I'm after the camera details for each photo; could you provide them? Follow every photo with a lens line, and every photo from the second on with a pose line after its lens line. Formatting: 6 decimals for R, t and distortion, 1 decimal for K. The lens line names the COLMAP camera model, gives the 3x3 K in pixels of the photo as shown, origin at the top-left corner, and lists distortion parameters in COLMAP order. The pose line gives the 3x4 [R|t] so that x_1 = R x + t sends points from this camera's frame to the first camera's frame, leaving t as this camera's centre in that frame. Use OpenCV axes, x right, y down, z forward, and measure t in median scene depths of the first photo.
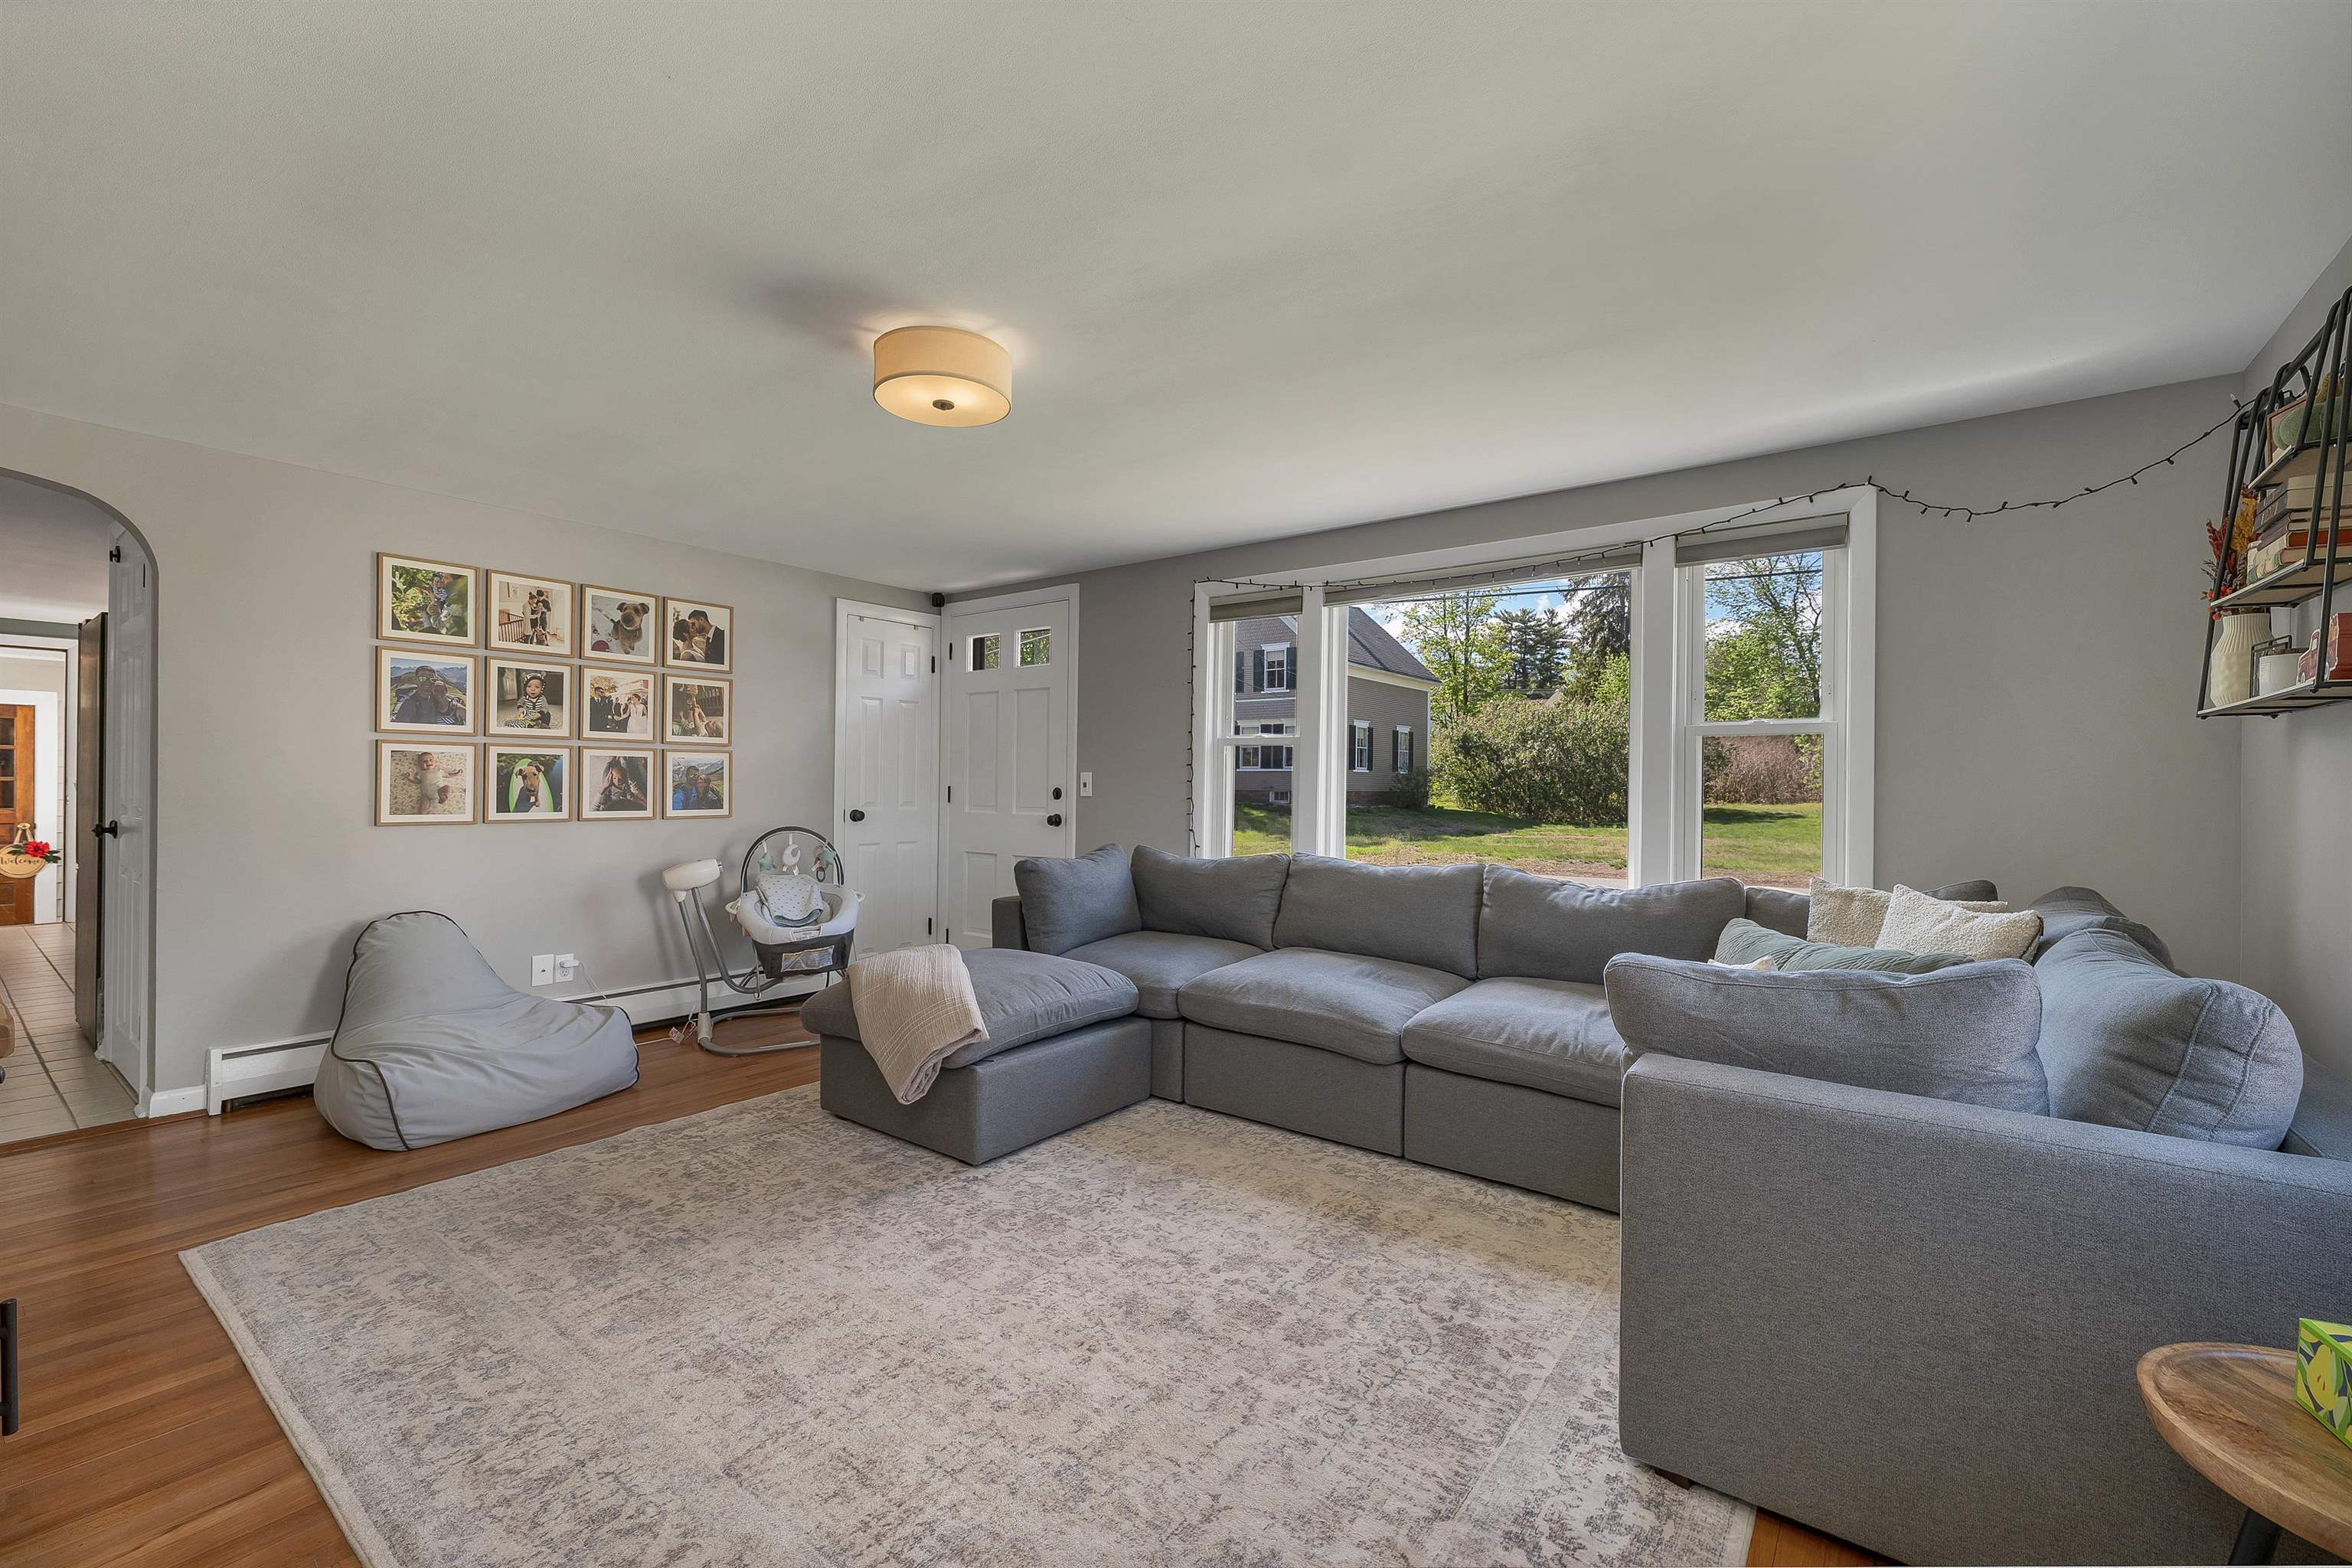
lens RADIAL K [[974.5, 0, 1174.8], [0, 974.5, 783.0], [0, 0, 1]] dist [-0.004325, -0.001583]
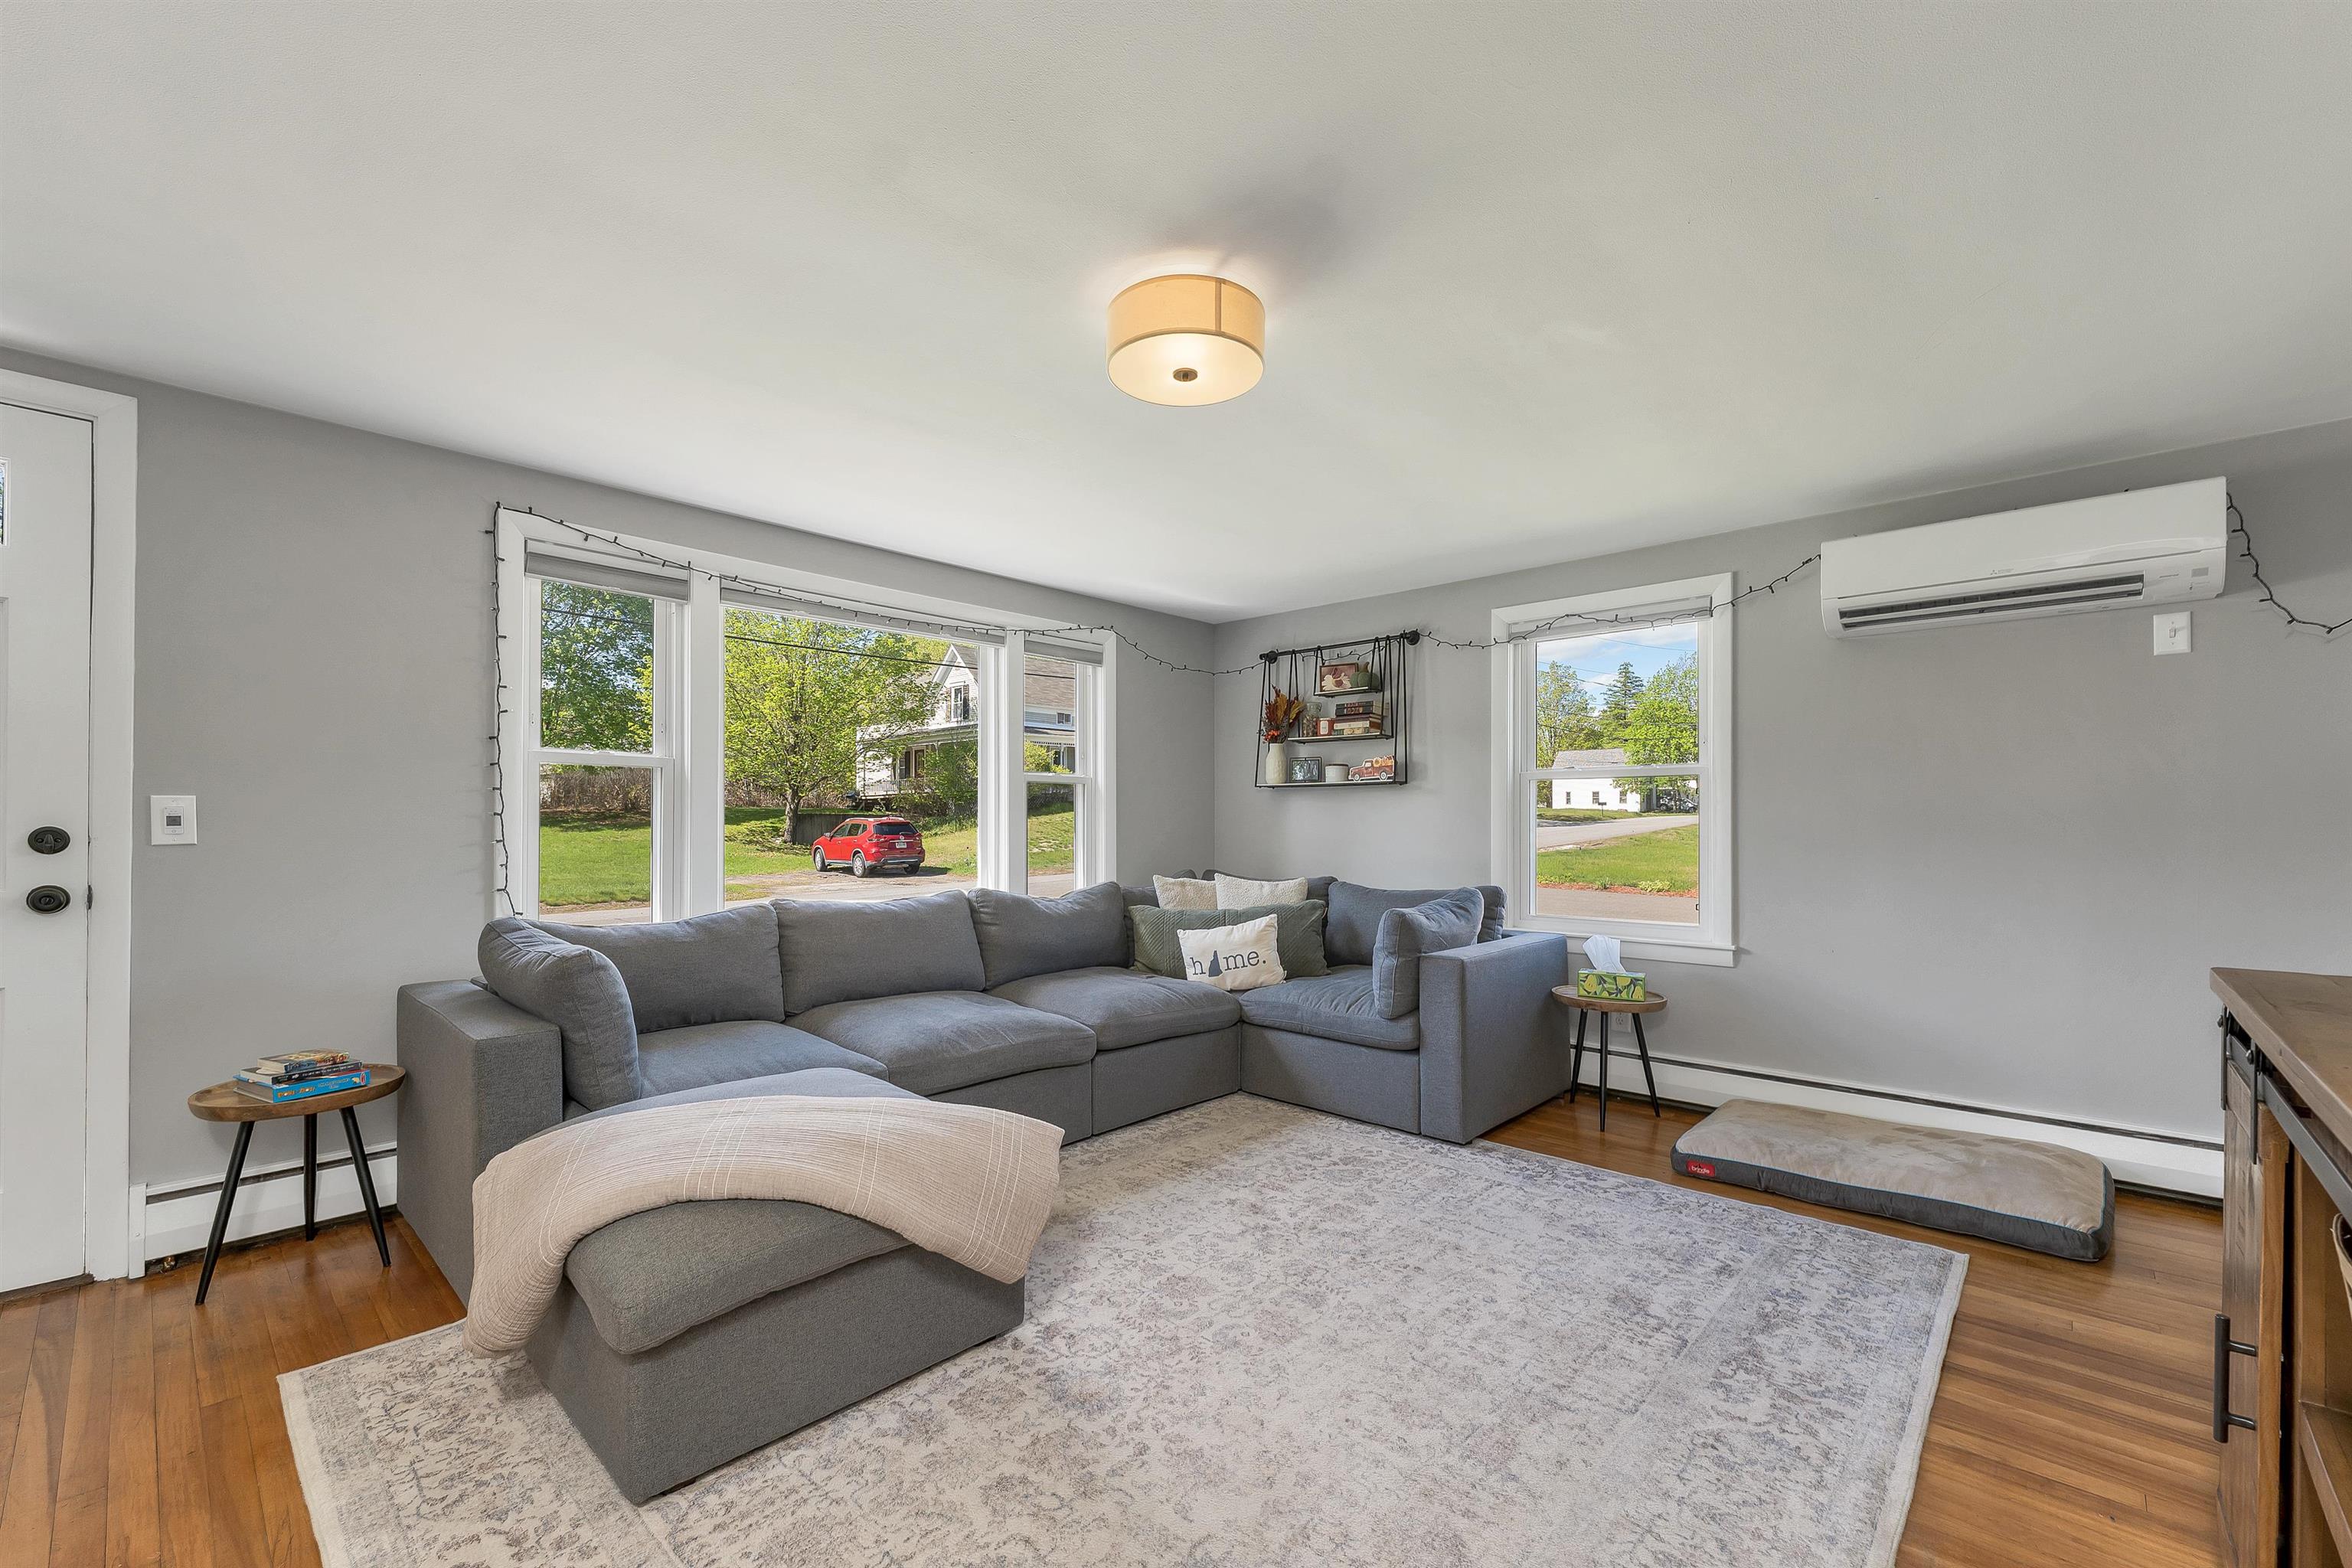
lens RADIAL K [[974.5, 0, 1155.8], [0, 974.5, 823.1], [0, 0, 1]] dist [-0.004325, -0.001583]
pose [[0.104021, -0.008392, 0.994540, -0.681768], [-0.002772, 0.999958, 0.008727, -0.003380], [-0.994571, -0.003664, 0.103993, 0.589920]]
